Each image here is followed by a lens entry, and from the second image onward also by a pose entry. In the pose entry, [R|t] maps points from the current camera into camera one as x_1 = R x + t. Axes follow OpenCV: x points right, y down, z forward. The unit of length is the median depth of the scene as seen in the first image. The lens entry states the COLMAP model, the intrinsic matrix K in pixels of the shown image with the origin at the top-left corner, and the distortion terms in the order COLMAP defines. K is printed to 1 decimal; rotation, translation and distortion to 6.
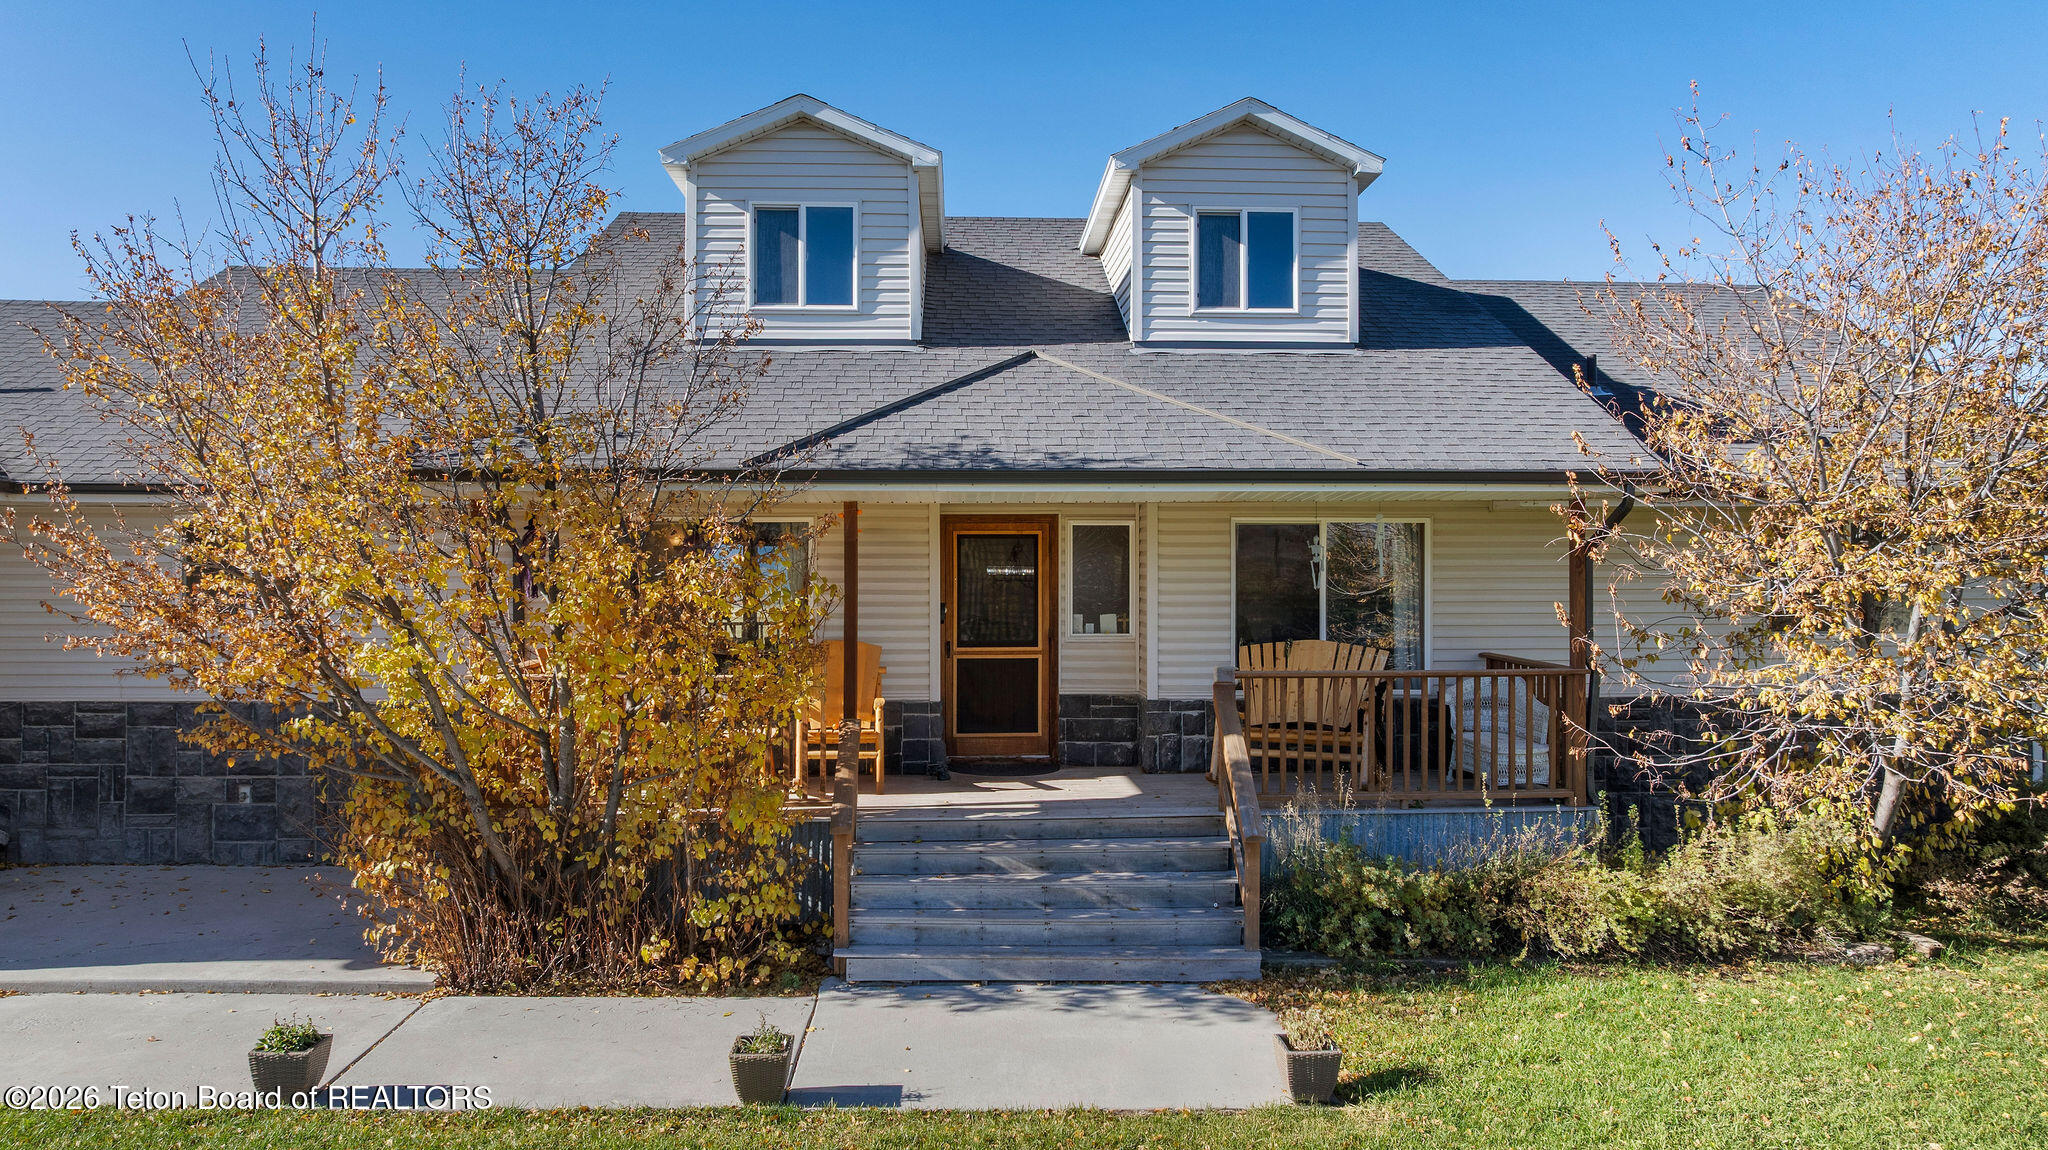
lens RADIAL K [[1461.3, 0, 1026.6], [0, 1461.3, 565.7], [0, 0, 1]] dist [-0.029086, 0.008747]
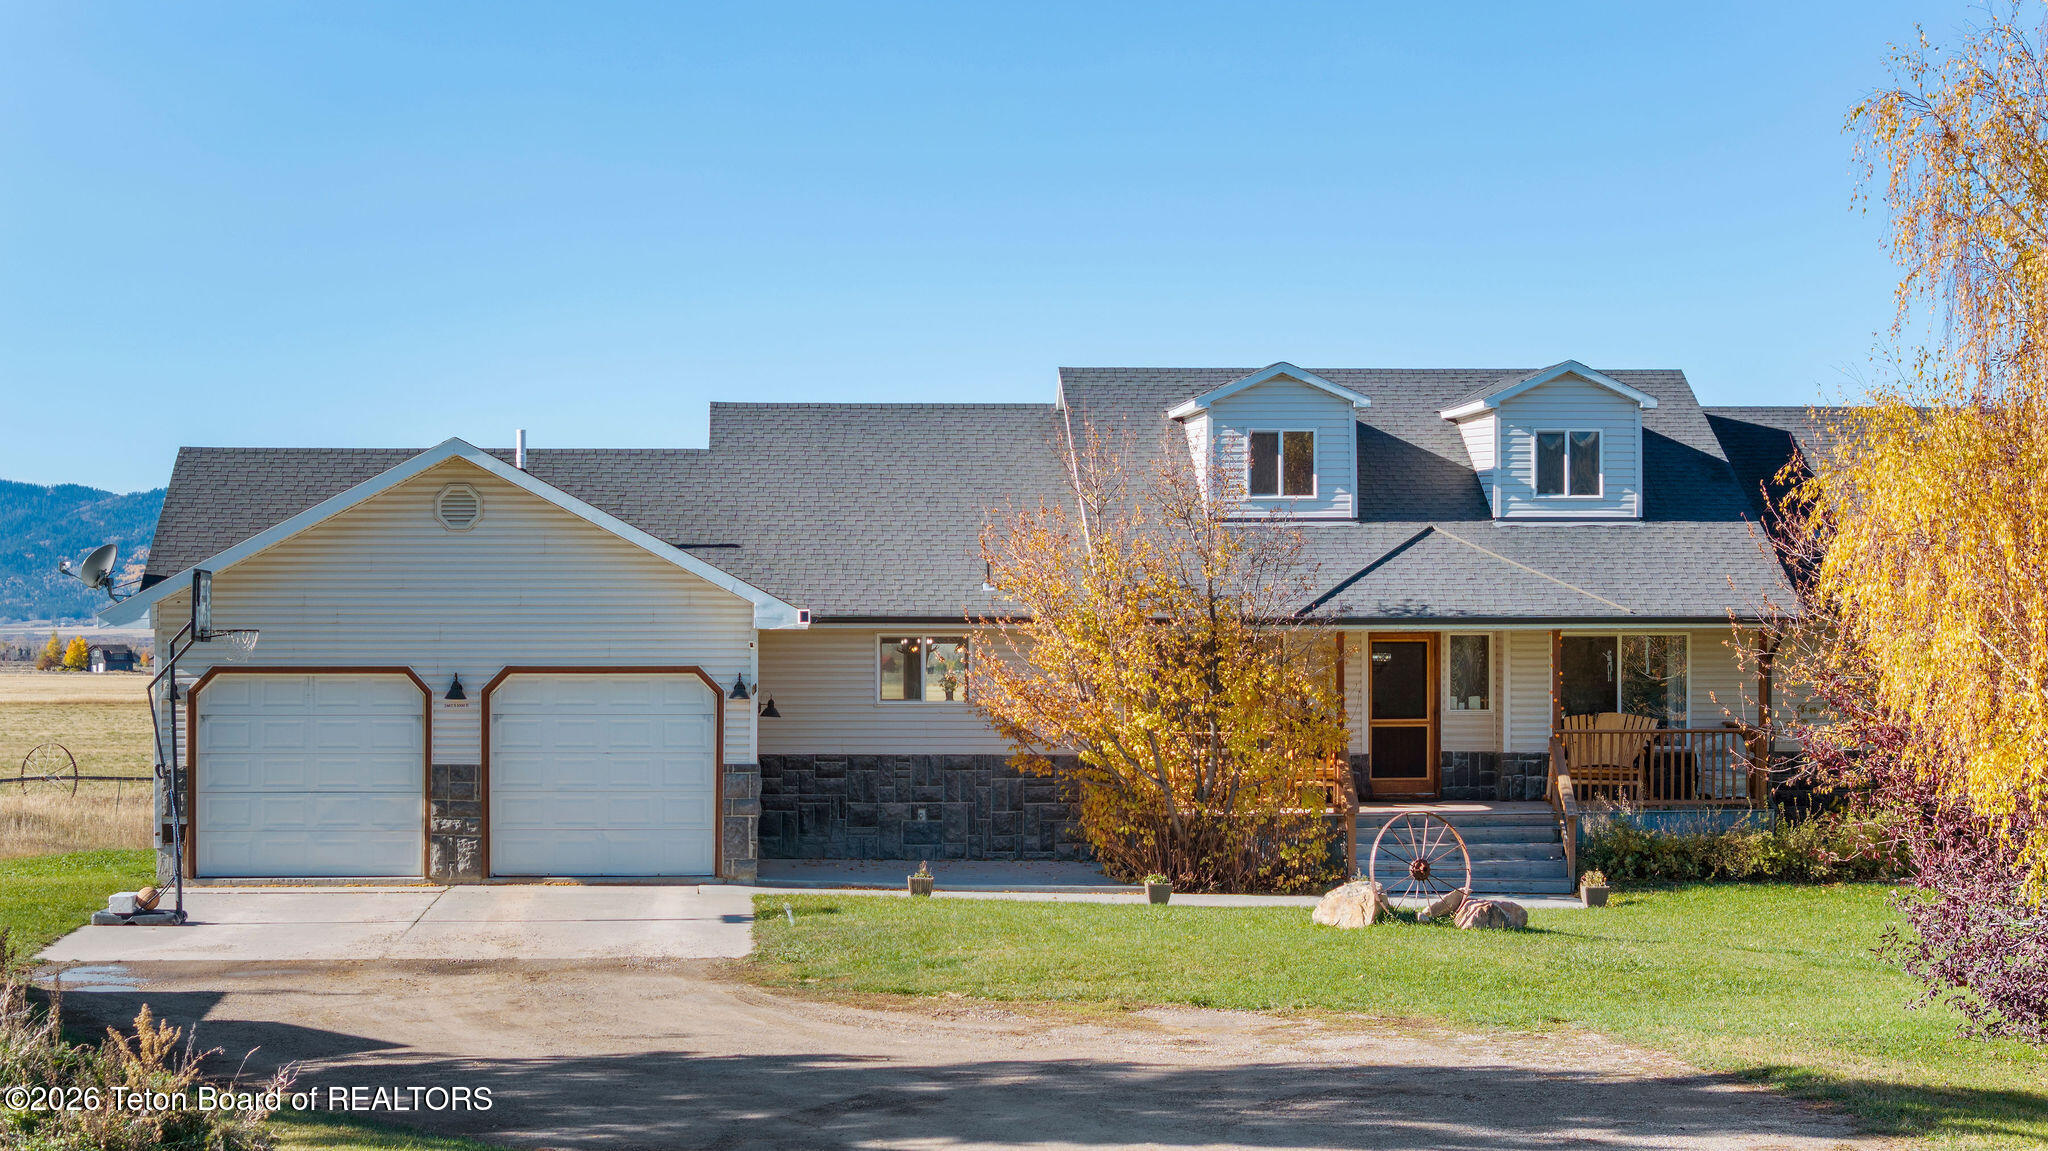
lens RADIAL K [[4179.6, 0, 1024.8], [0, 4179.6, 588.8], [0, 0, 1]] dist [-0.097388, 0.000000]
pose [[0.999851, -0.000614, 0.017247, -0.506711], [0.000465, 0.999962, 0.008670, -0.120734], [-0.017252, -0.008661, 0.999814, -3.442866]]
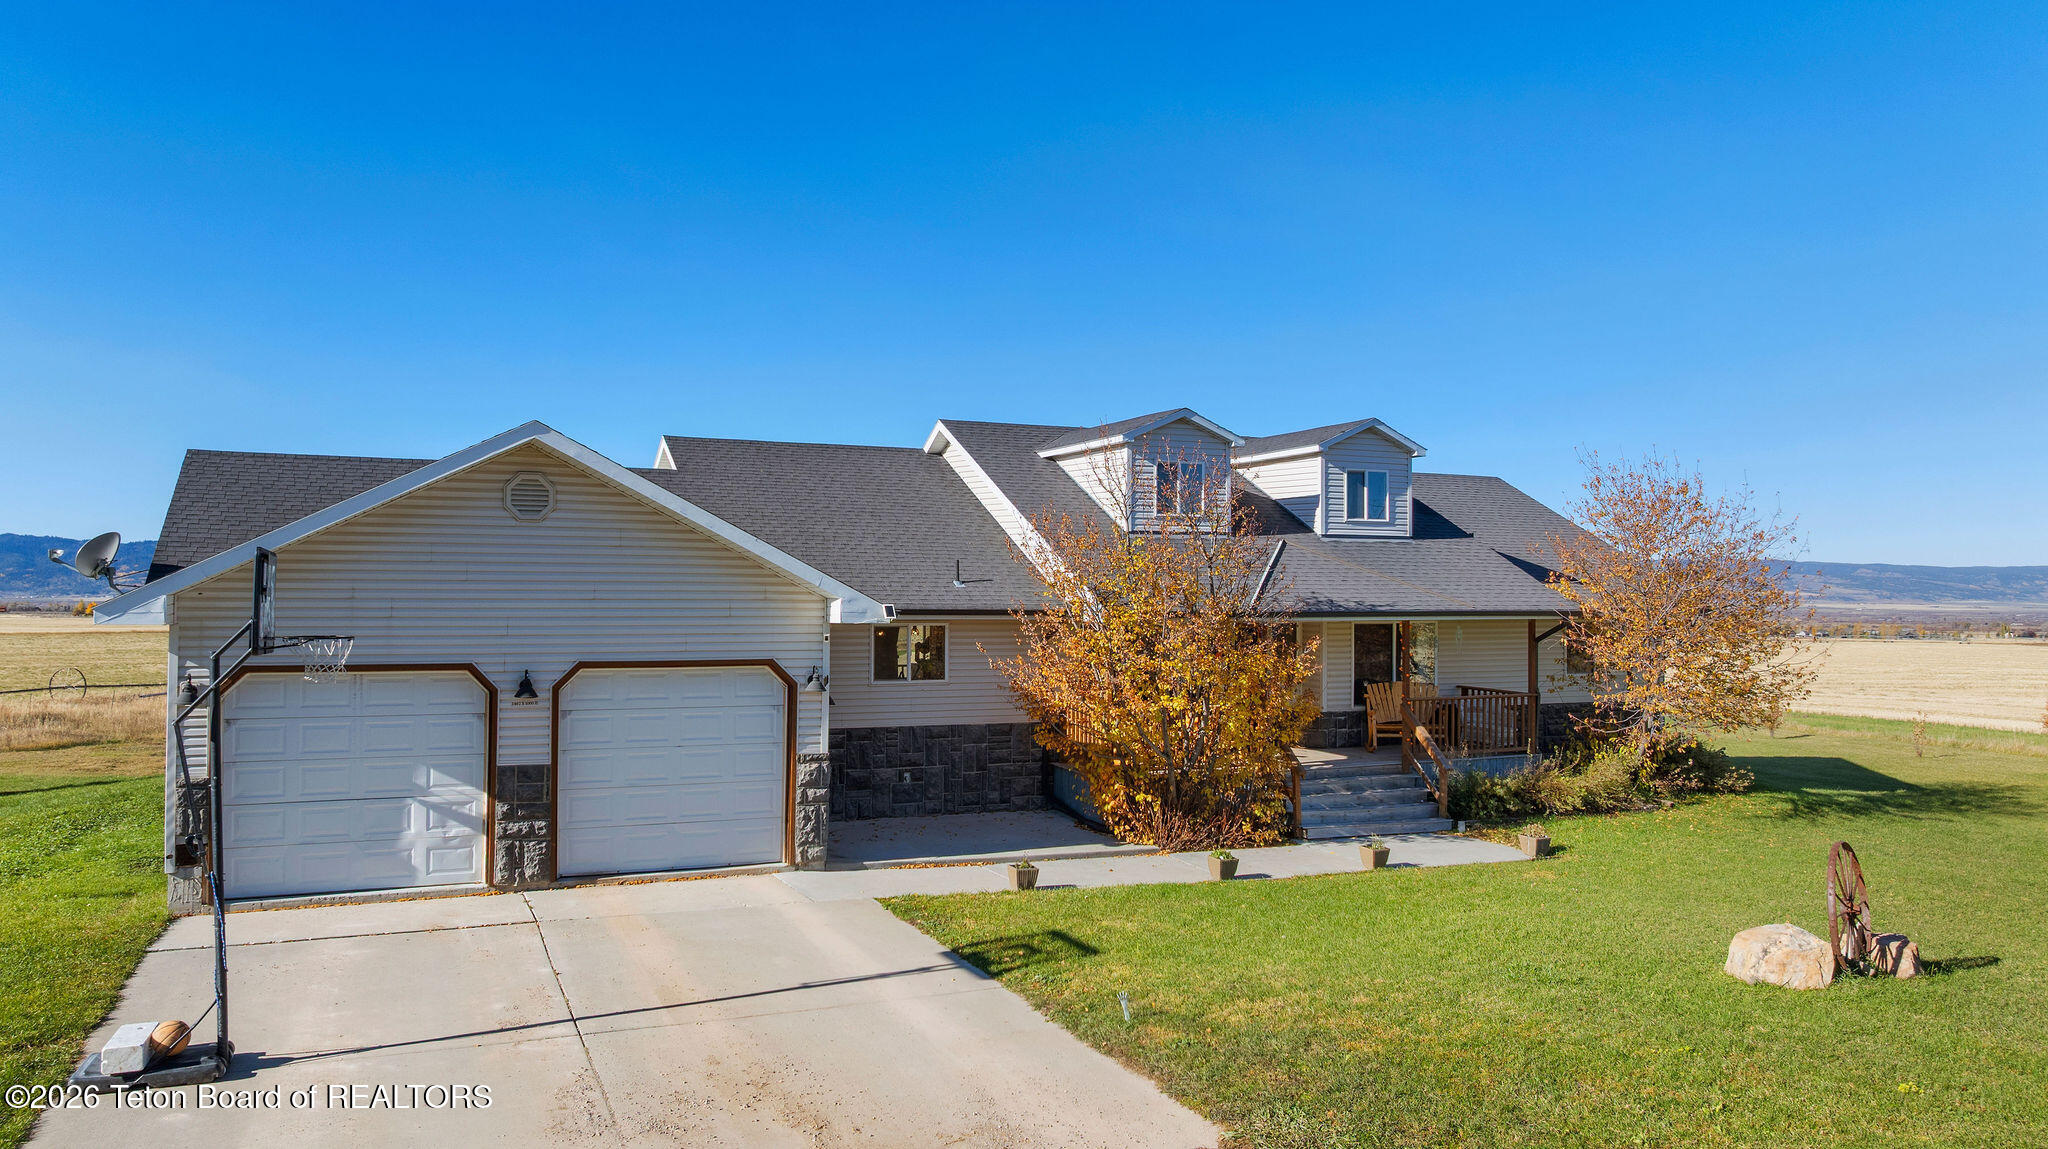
lens RADIAL K [[1461.3, 0, 1042.2], [0, 1461.3, 561.4], [0, 0, 1]] dist [-0.029086, 0.008747]
pose [[0.930789, 0.012540, 0.365343, -1.050806], [-0.009410, 0.999902, -0.010348, -0.094328], [-0.365437, 0.006194, 0.930816, -0.757637]]
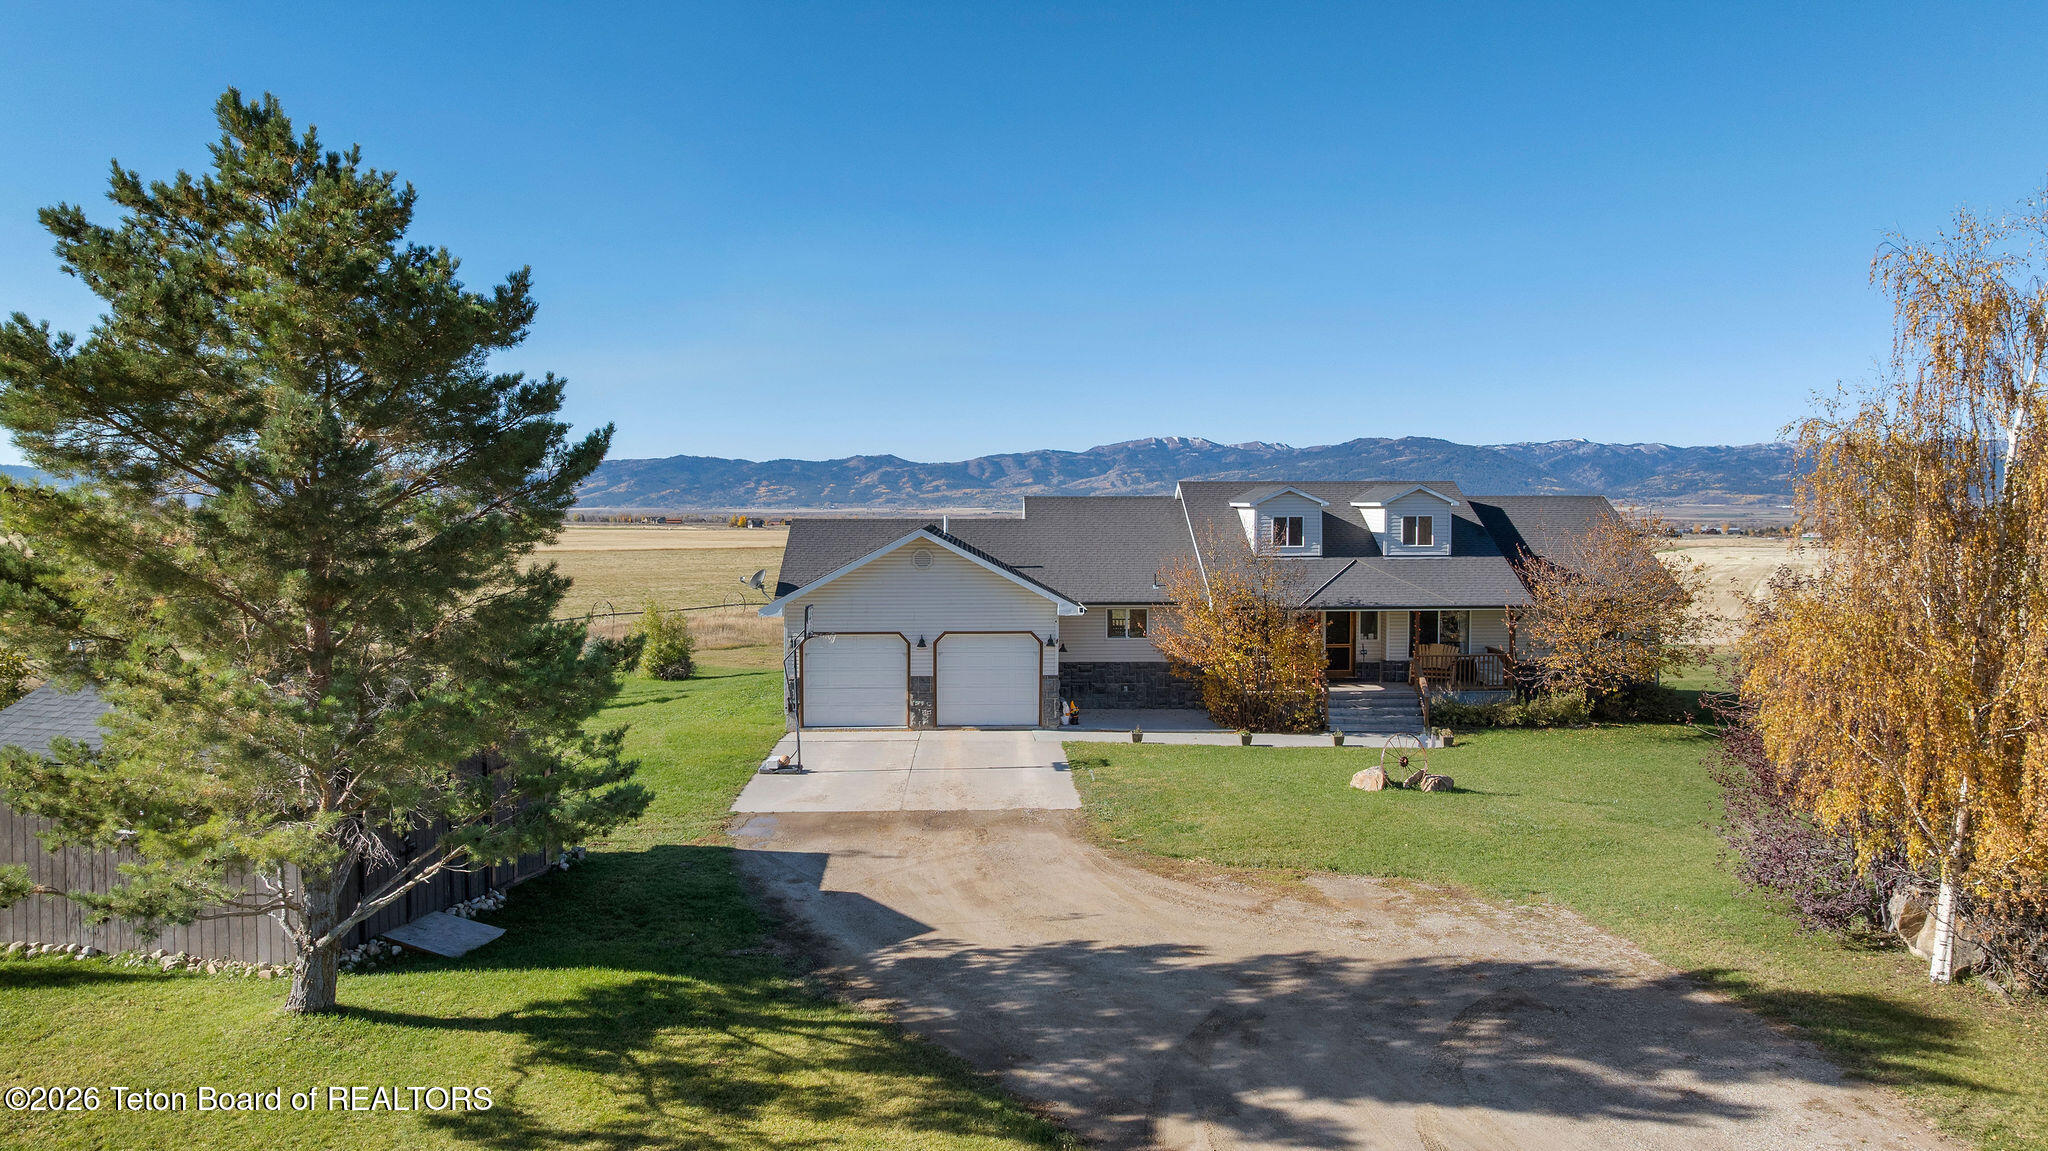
lens RADIAL K [[1461.3, 0, 1019.7], [0, 1461.3, 556.1], [0, 0, 1]] dist [-0.029086, 0.008747]
pose [[0.999811, -0.000818, -0.019404, -0.724624], [0.001807, 0.998695, 0.051041, -0.334826], [0.019337, -0.051067, 0.998508, -2.455214]]
